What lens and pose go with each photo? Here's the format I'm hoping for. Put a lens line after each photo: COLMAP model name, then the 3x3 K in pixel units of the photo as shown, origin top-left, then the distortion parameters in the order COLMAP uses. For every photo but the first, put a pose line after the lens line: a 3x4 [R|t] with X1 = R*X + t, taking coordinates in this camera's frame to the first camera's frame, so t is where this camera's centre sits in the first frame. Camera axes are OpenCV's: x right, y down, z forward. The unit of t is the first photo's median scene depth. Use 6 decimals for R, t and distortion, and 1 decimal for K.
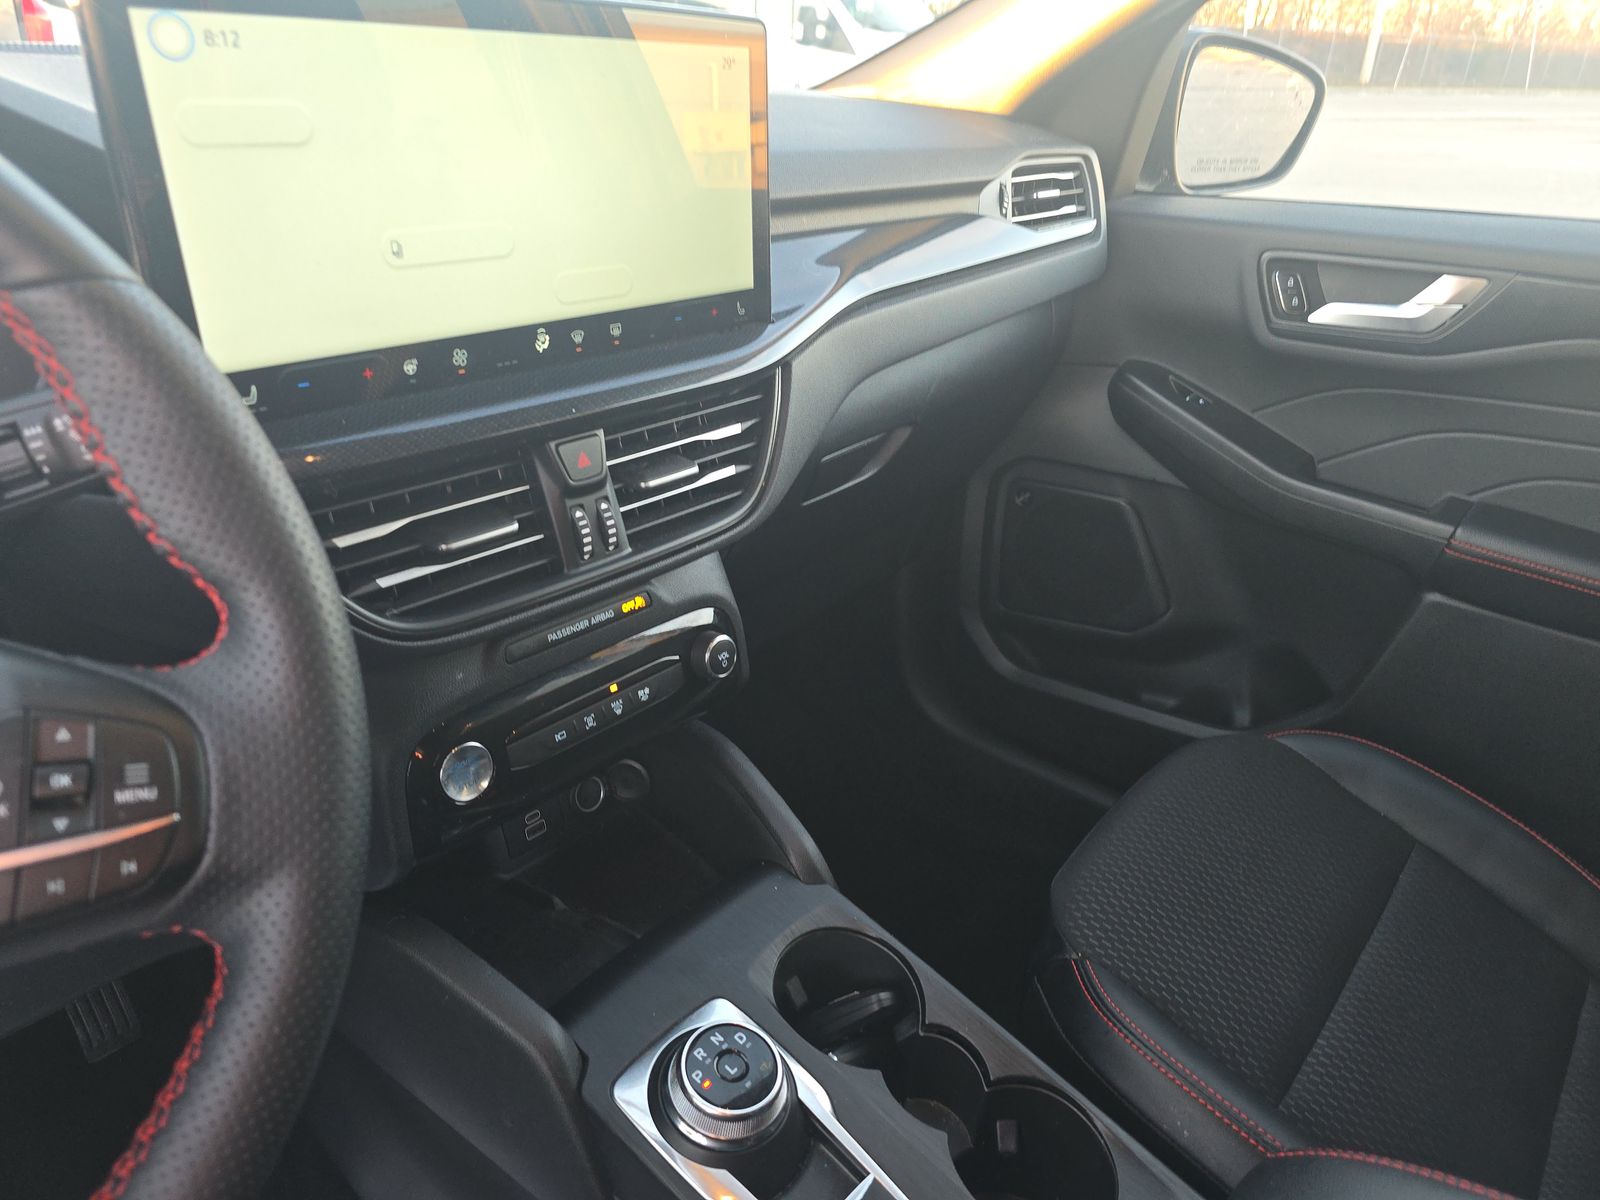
lens RADIAL K [[1051.7, 0, 794.6], [0, 1051.7, 591.0], [0, 0, 1]] dist [0.052565, -0.064456]
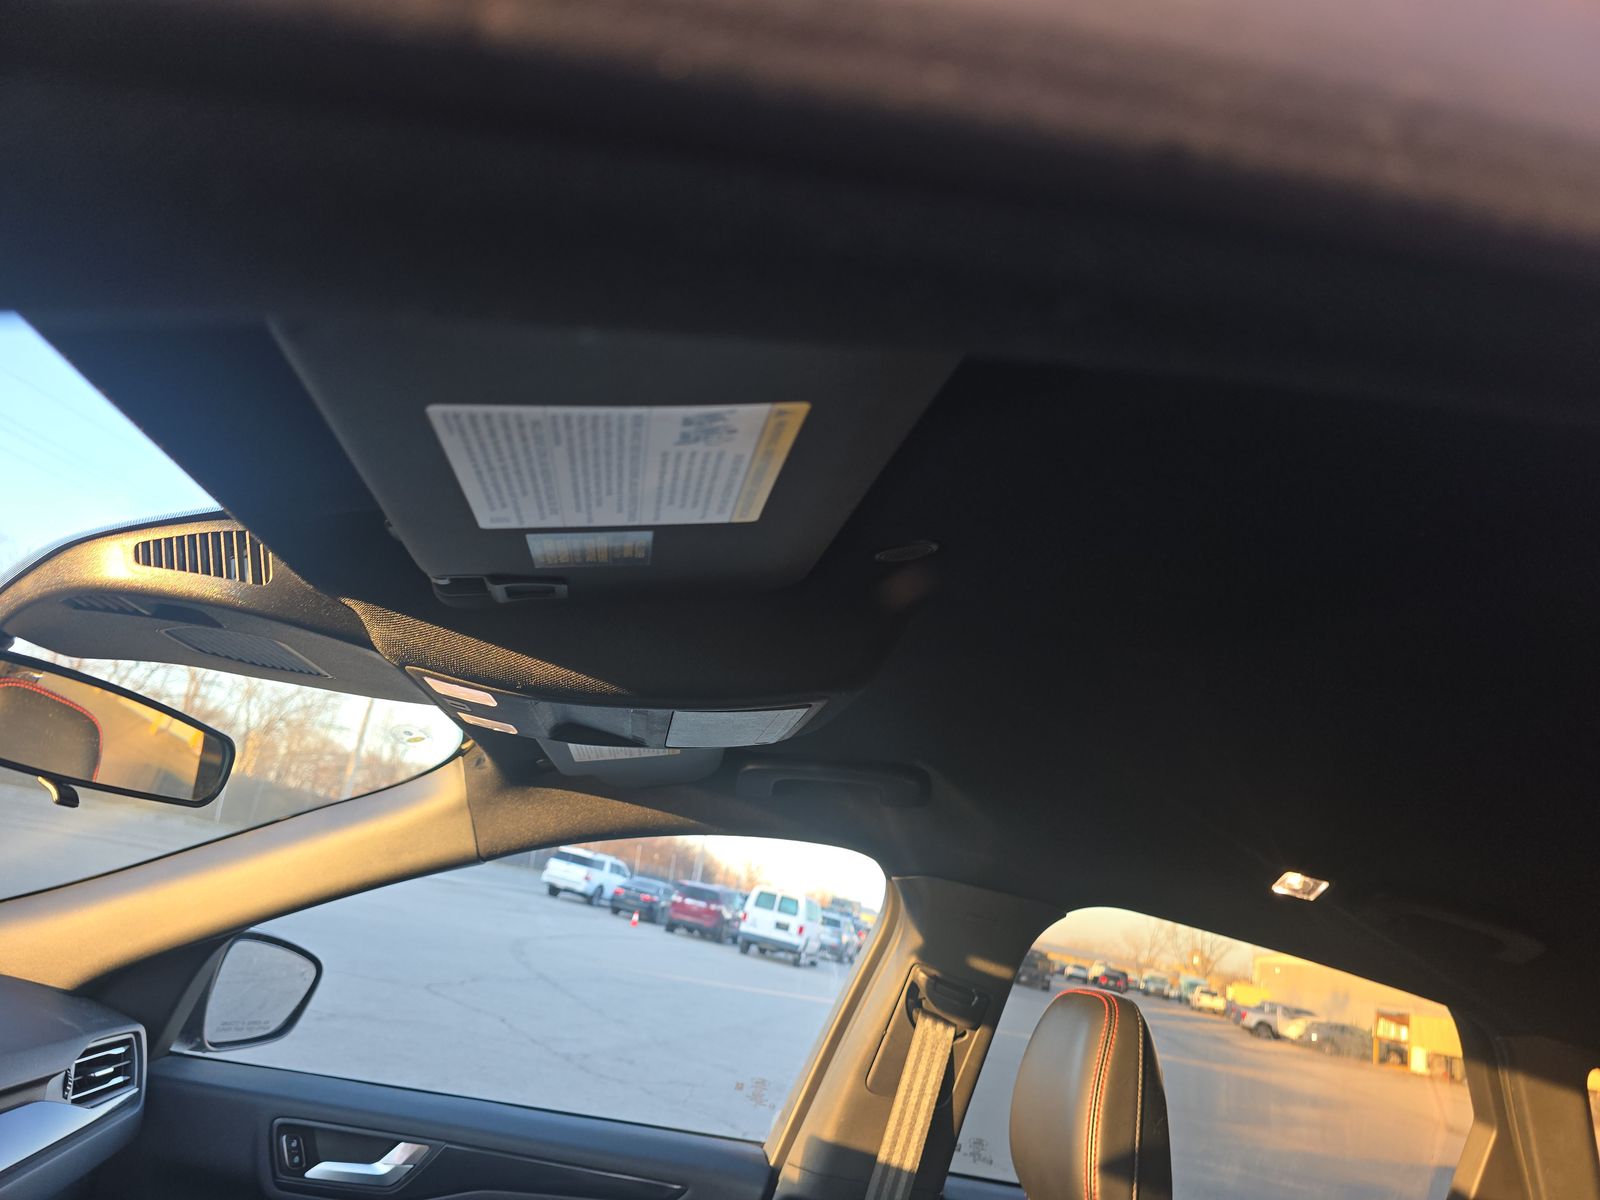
lens RADIAL K [[1051.7, 0, 794.6], [0, 1051.7, 591.0], [0, 0, 1]] dist [0.052565, -0.064456]
pose [[0.643569, 0.313741, 0.698130, -0.259146], [0.179564, 0.824779, -0.536187, -0.042990], [-0.744027, 0.470432, 0.474466, -0.389978]]
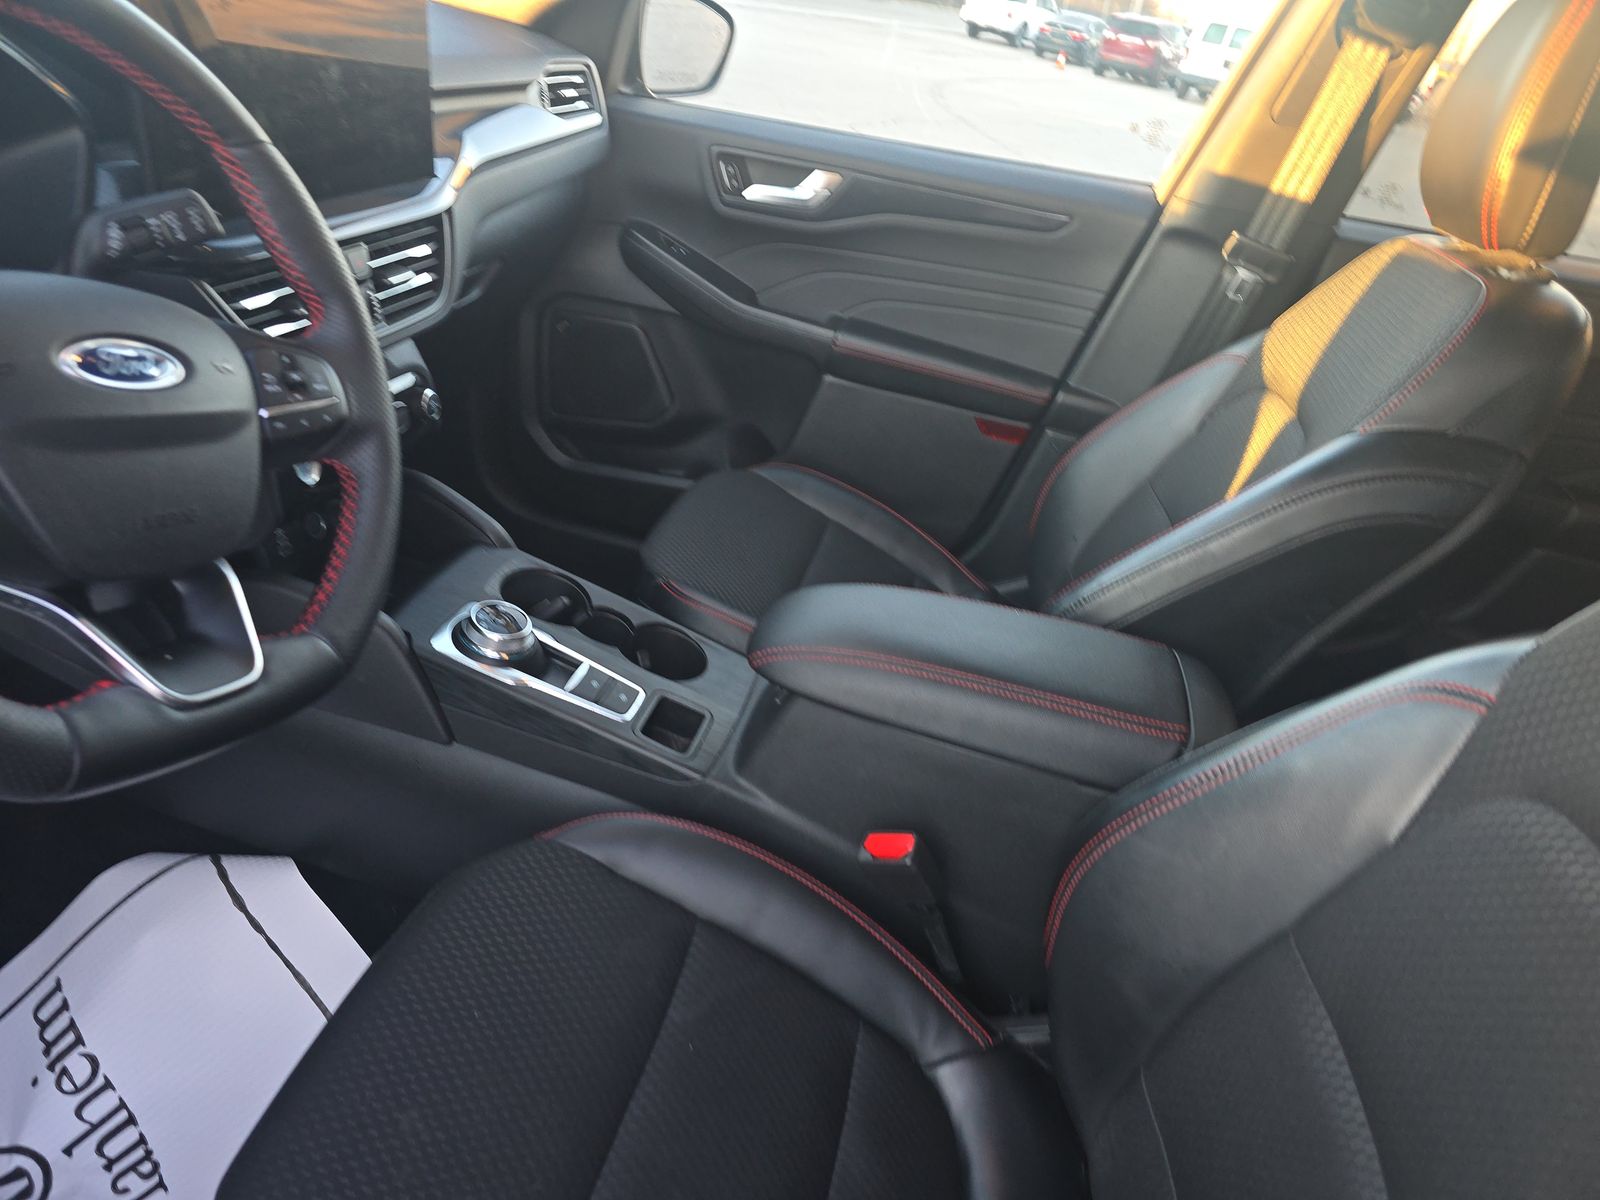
lens RADIAL K [[1051.7, 0, 794.6], [0, 1051.7, 591.0], [0, 0, 1]] dist [0.052565, -0.064456]
pose [[0.874397, -0.135945, 0.465777, -0.238892], [0.084219, 0.987900, 0.130232, 0.114923], [-0.477846, -0.074647, 0.875266, -0.410200]]
